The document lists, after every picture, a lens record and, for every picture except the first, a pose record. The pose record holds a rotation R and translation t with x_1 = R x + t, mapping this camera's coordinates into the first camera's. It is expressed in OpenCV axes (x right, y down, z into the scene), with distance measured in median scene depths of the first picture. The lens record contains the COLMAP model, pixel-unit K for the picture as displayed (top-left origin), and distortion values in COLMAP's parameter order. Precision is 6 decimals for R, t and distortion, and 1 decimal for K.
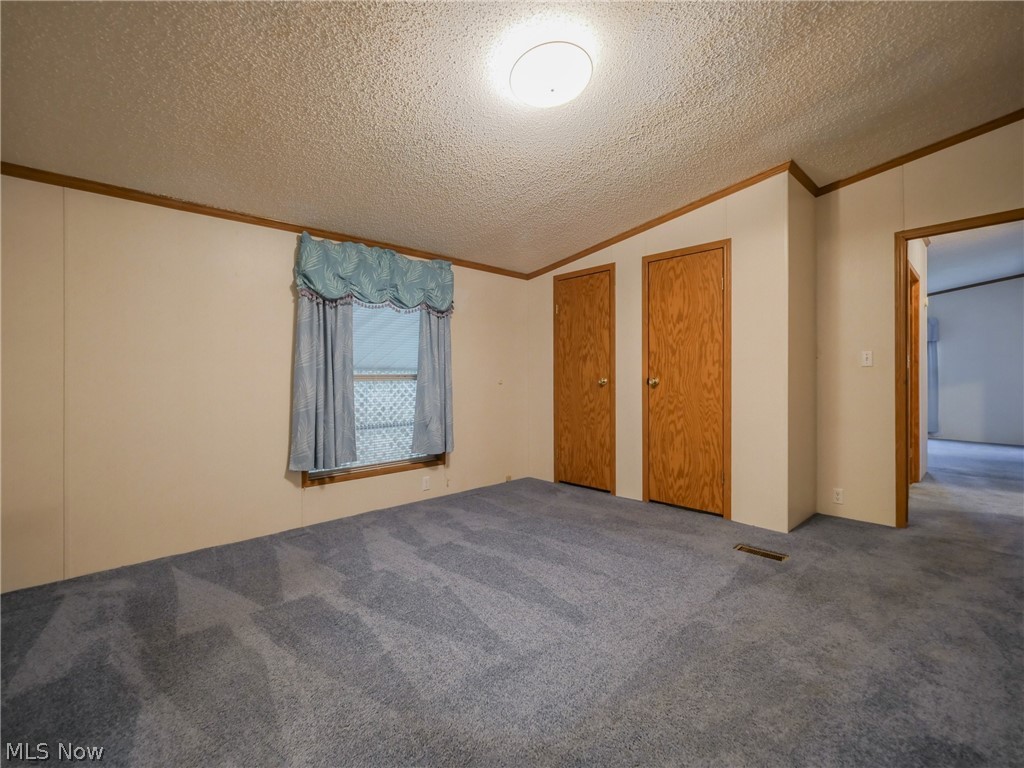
lens RADIAL K [[447.1, 0, 507.6], [0, 447.1, 378.3], [0, 0, 1]] dist [-0.010024, -0.000141]
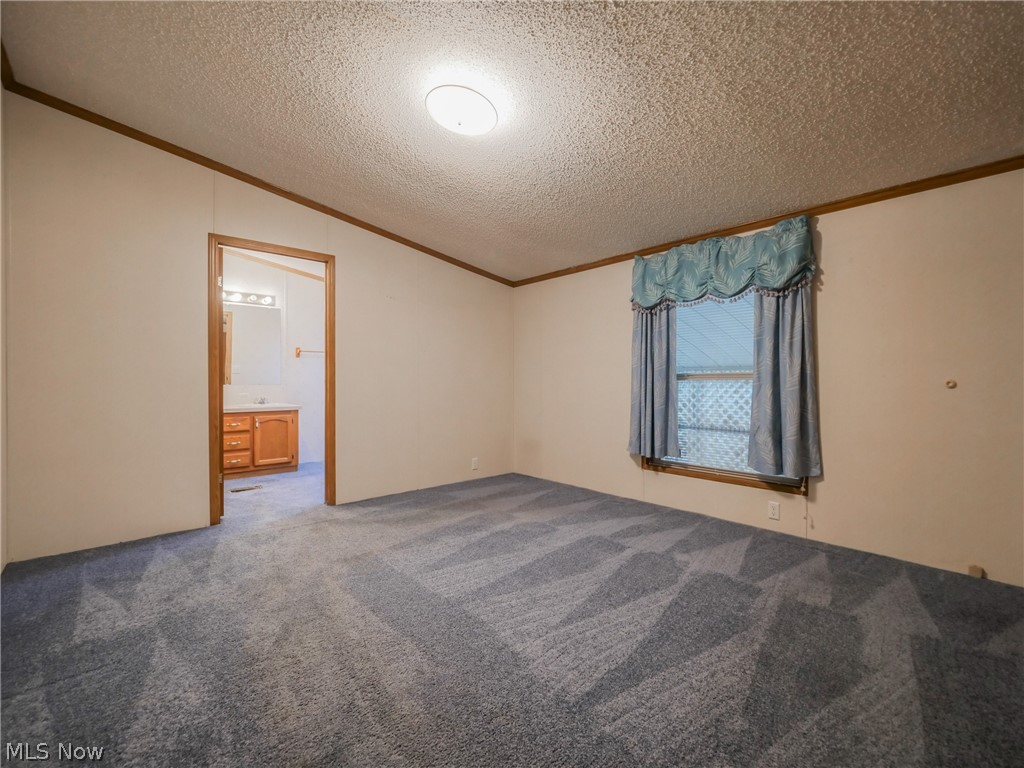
lens RADIAL K [[447.1, 0, 510.0], [0, 447.1, 378.5], [0, 0, 1]] dist [-0.010024, -0.000141]
pose [[-0.026507, 0.007212, -0.999623, 0.702247], [0.005086, 0.999962, 0.007080, -0.006755], [0.999636, -0.004896, -0.026543, 0.637108]]
